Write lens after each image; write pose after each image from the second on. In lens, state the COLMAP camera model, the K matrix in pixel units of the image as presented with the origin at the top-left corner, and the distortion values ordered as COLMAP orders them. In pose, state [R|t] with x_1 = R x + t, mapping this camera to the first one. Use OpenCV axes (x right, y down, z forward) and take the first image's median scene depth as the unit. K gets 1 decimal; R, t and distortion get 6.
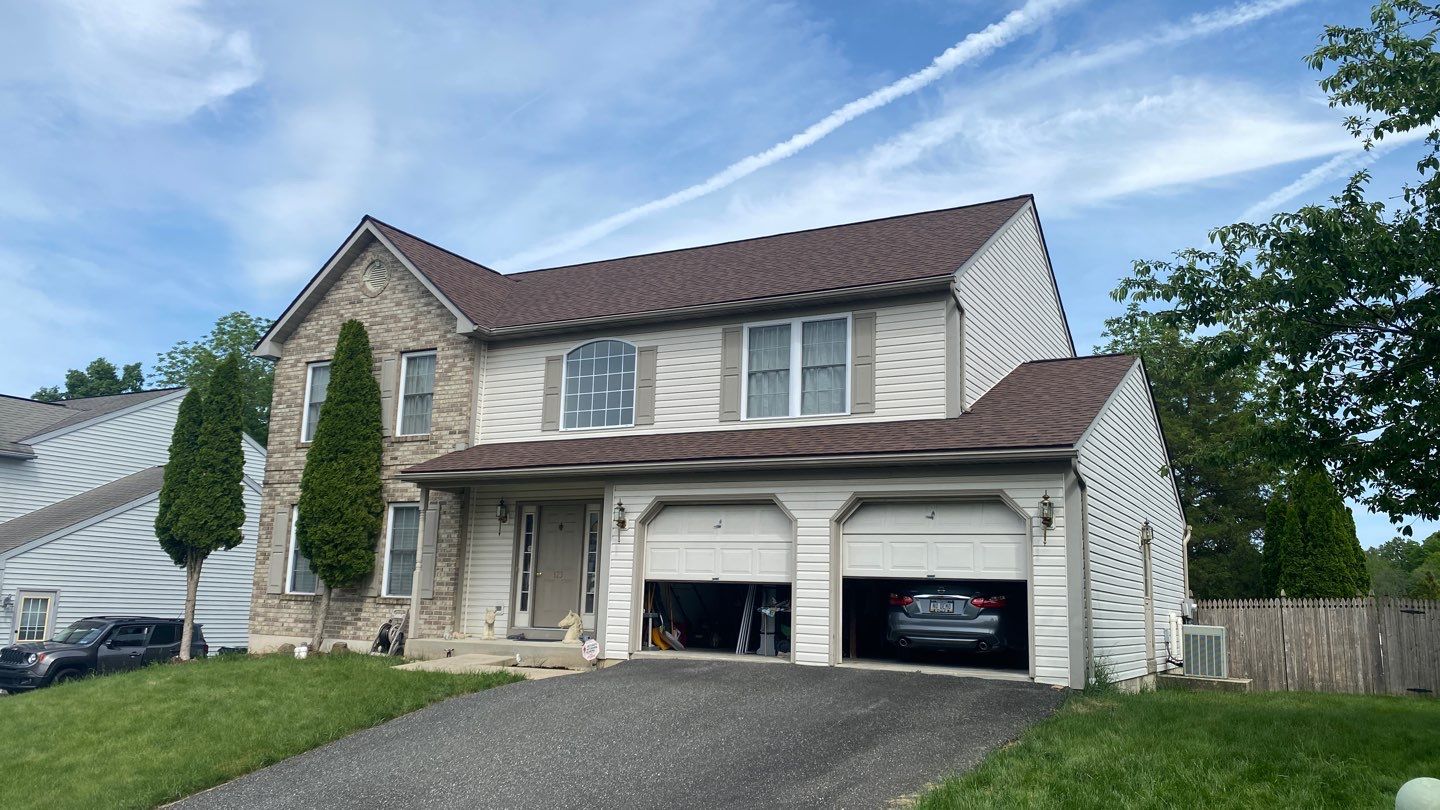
lens RADIAL K [[1106.0, 0, 720.7], [0, 1106.0, 413.1], [0, 0, 1]] dist [0.033450, -0.003458]
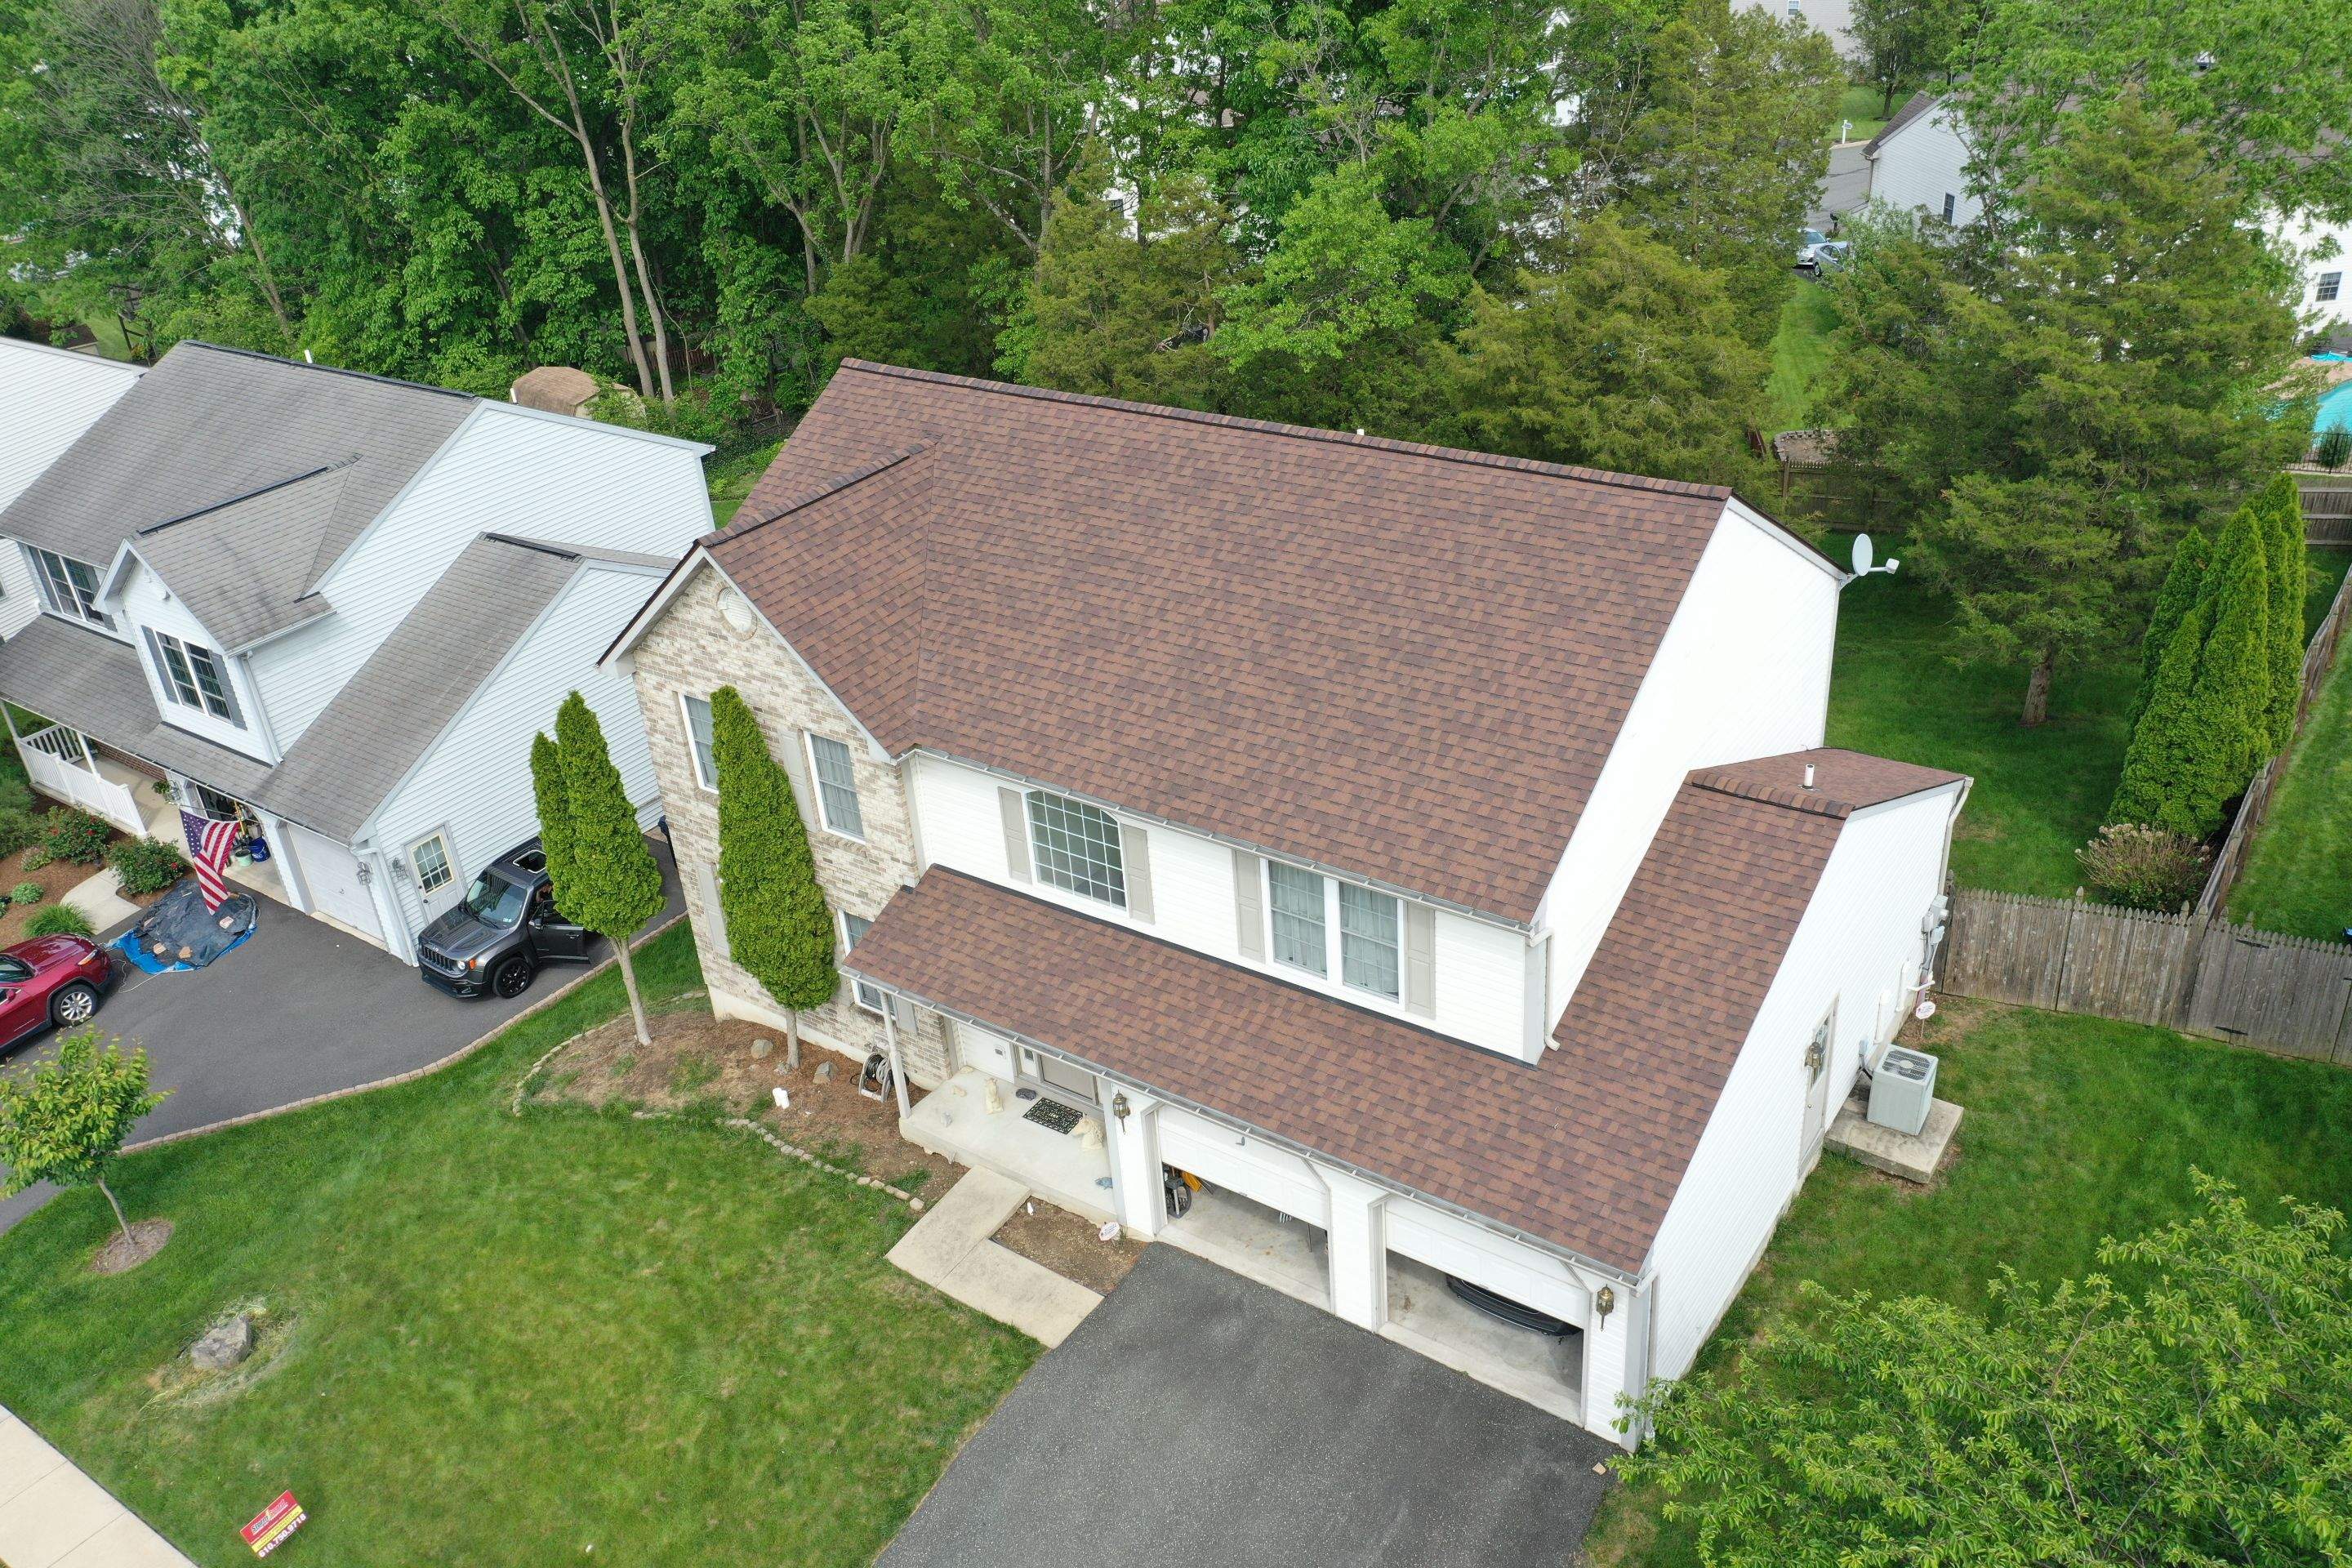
lens RADIAL K [[1861.4, 0, 1176.0], [0, 1861.4, 784.0], [0, 0, 1]] dist [0.008184, 0.006120]
pose [[0.986916, -0.034858, -0.157422, 0.138799], [0.126358, 0.773677, 0.620853, -0.753248], [0.100152, -0.632621, 0.767958, 0.087861]]
